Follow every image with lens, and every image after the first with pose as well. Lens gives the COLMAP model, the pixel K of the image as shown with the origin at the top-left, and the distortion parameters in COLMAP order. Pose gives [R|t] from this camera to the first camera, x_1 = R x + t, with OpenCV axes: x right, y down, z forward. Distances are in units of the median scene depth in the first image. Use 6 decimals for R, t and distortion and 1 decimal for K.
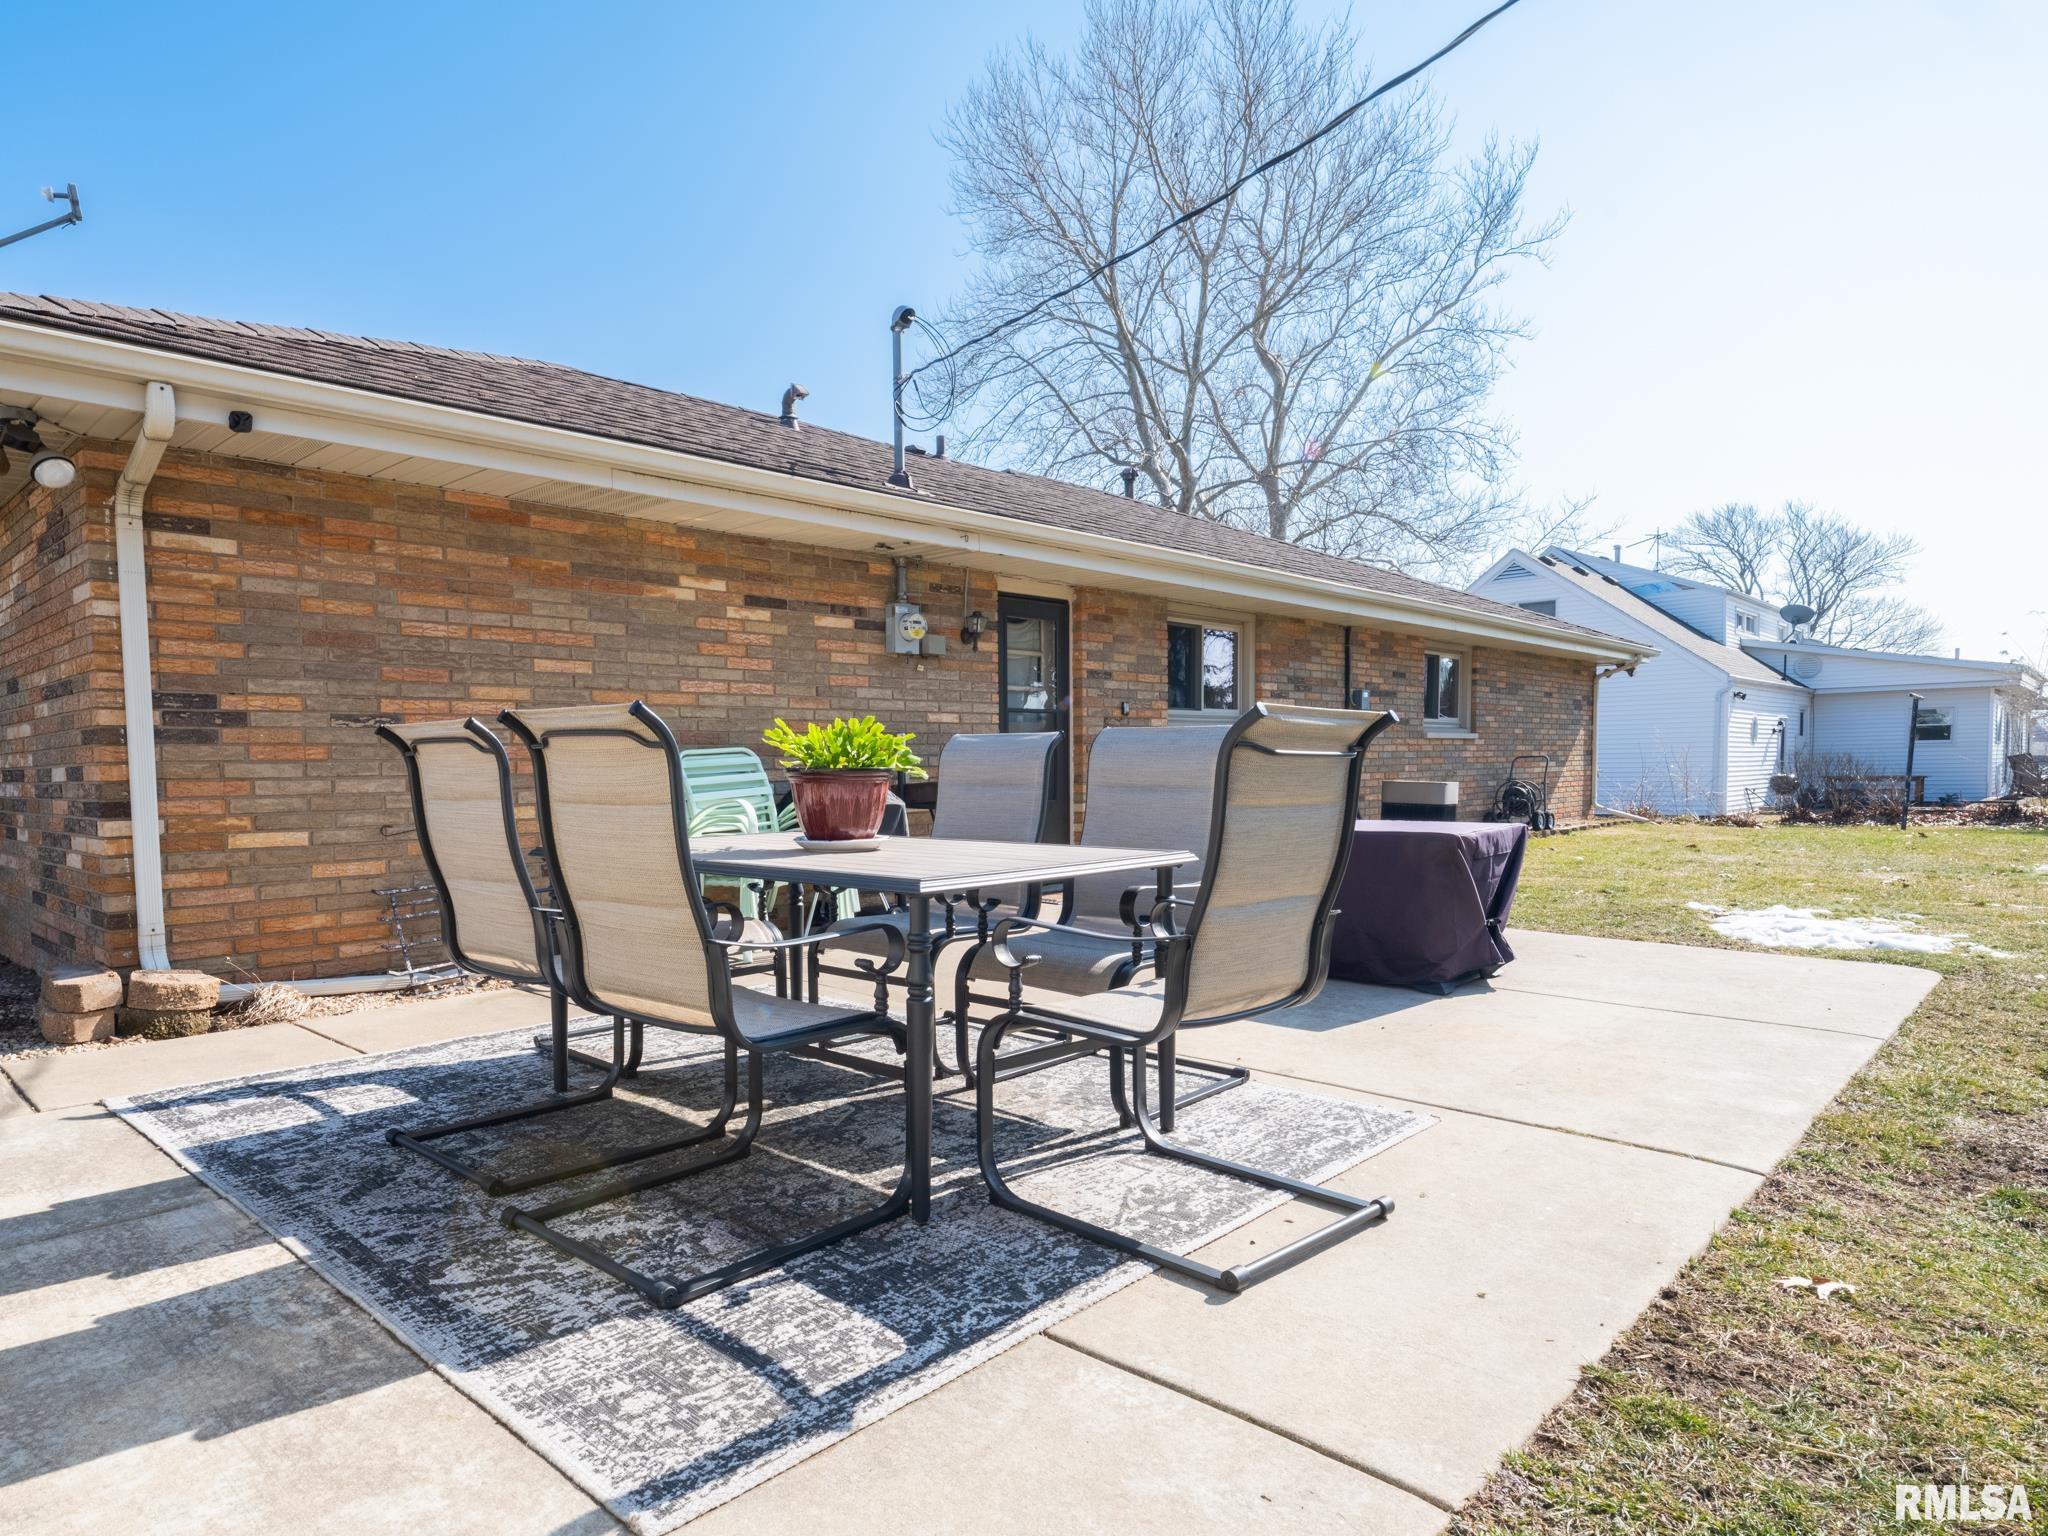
lens RADIAL K [[1206.9, 0, 939.9], [0, 1206.9, 844.9], [0, 0, 1]] dist [0.004458, -0.000129]
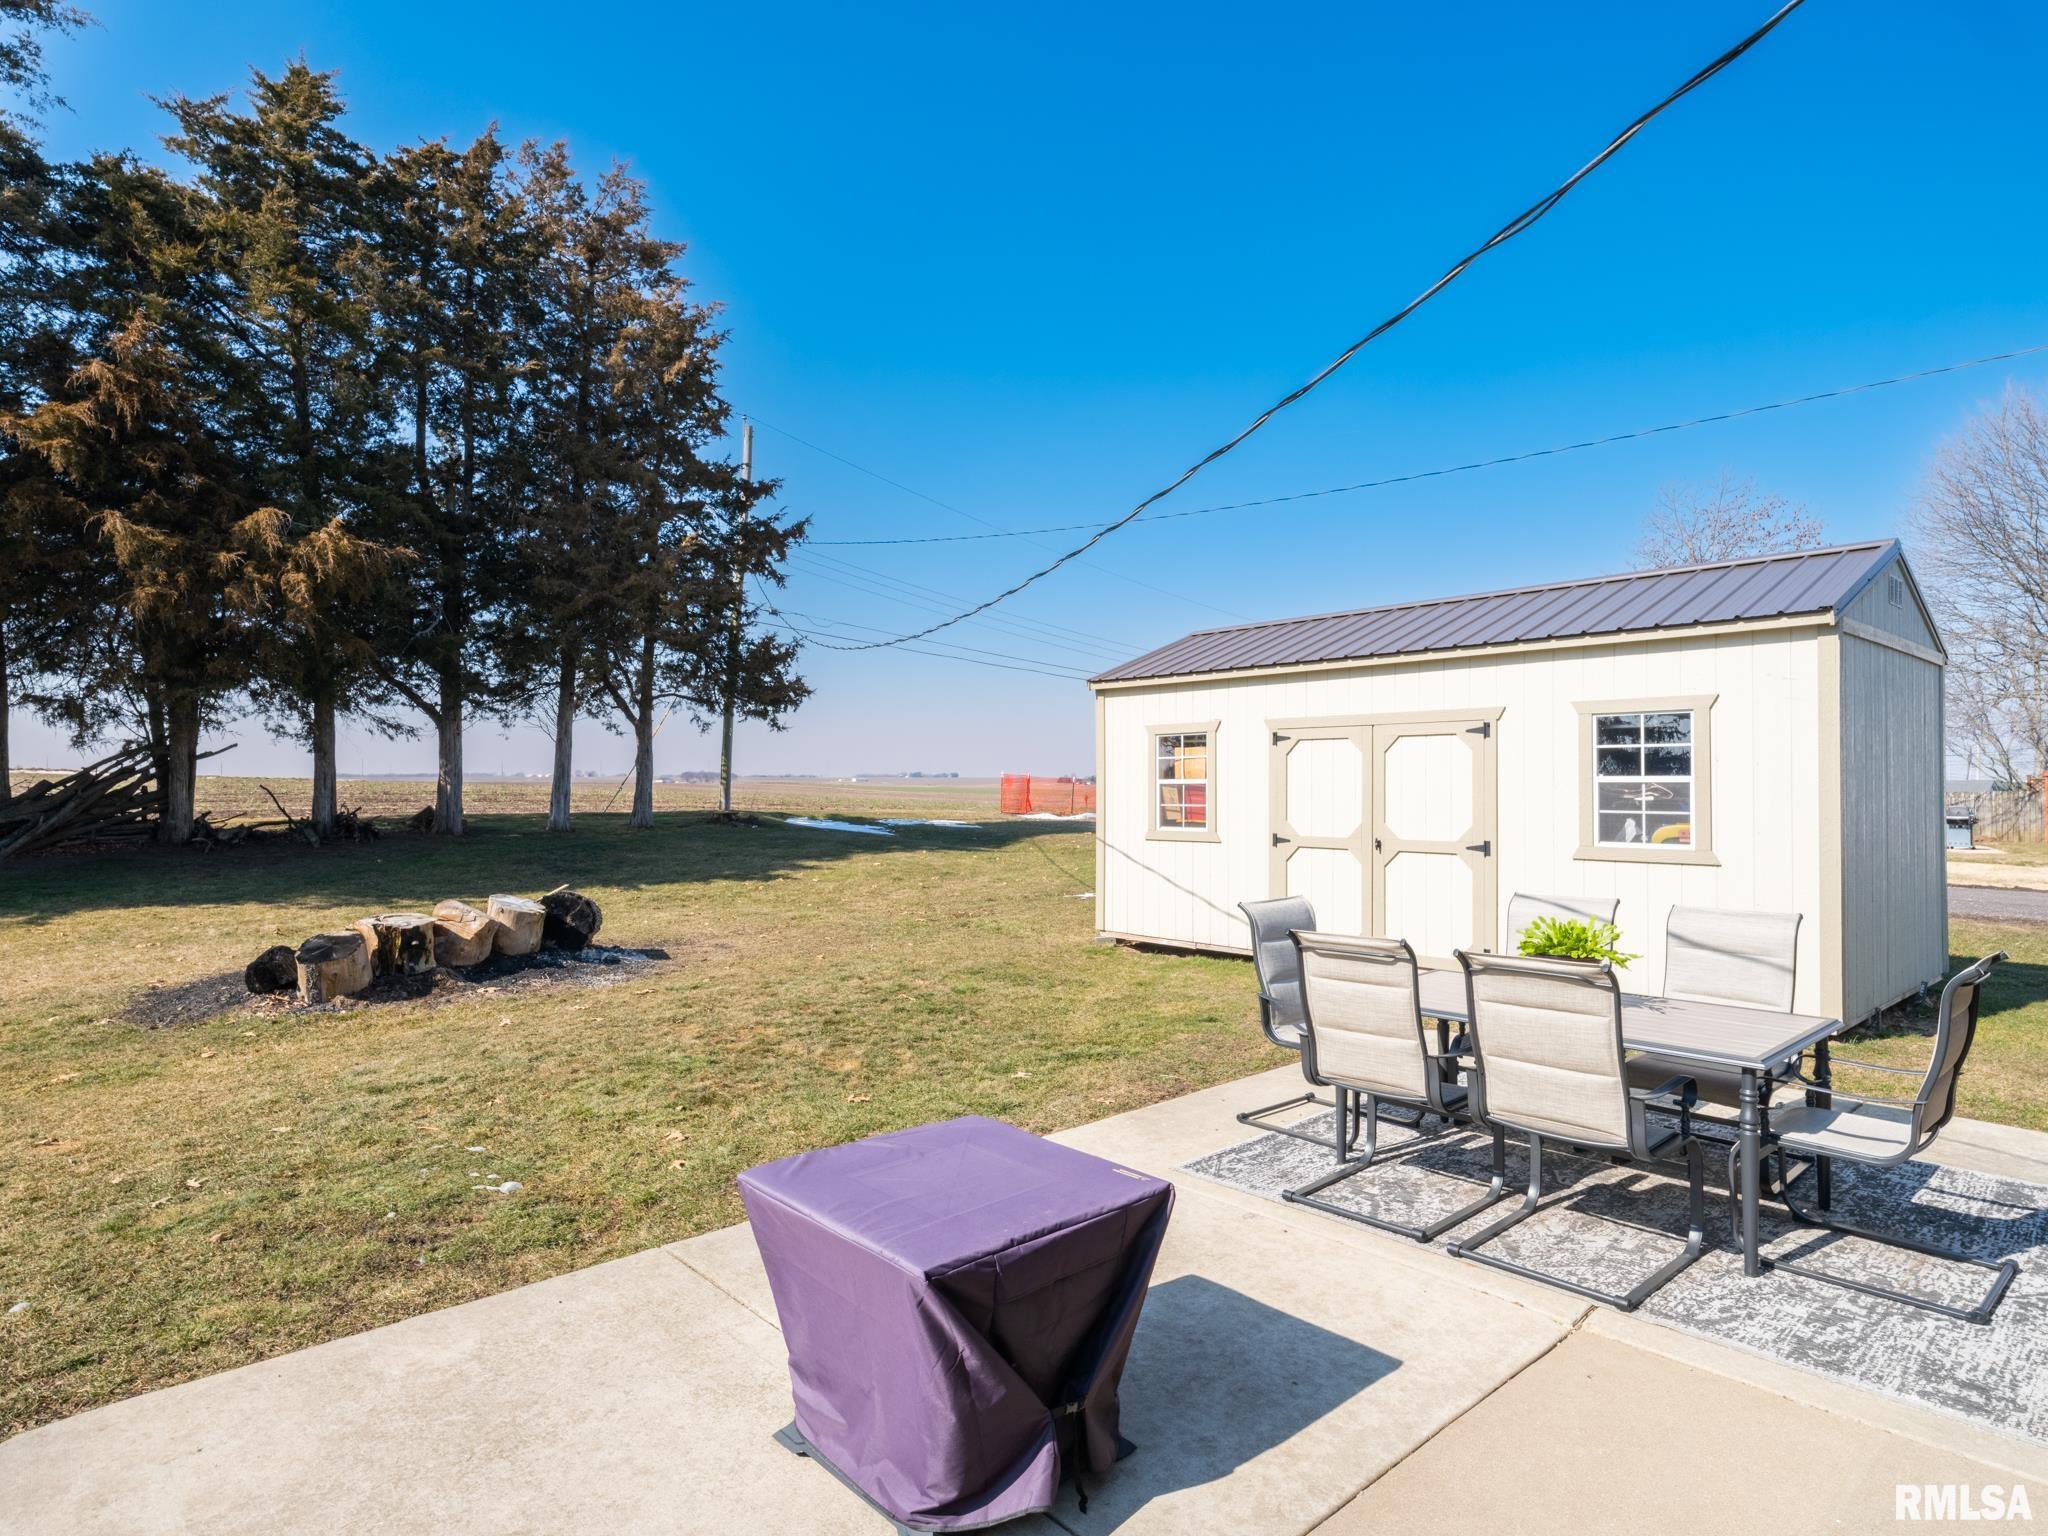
lens RADIAL K [[1115.0, 0, 1013.0], [0, 1115.0, 776.7], [0, 0, 1]] dist [0.000973, -0.000595]
pose [[-0.997930, 0.014399, 0.062680, 0.354655], [0.018078, 0.998122, 0.058535, -0.258620], [-0.061720, 0.059547, -0.996316, 1.672208]]
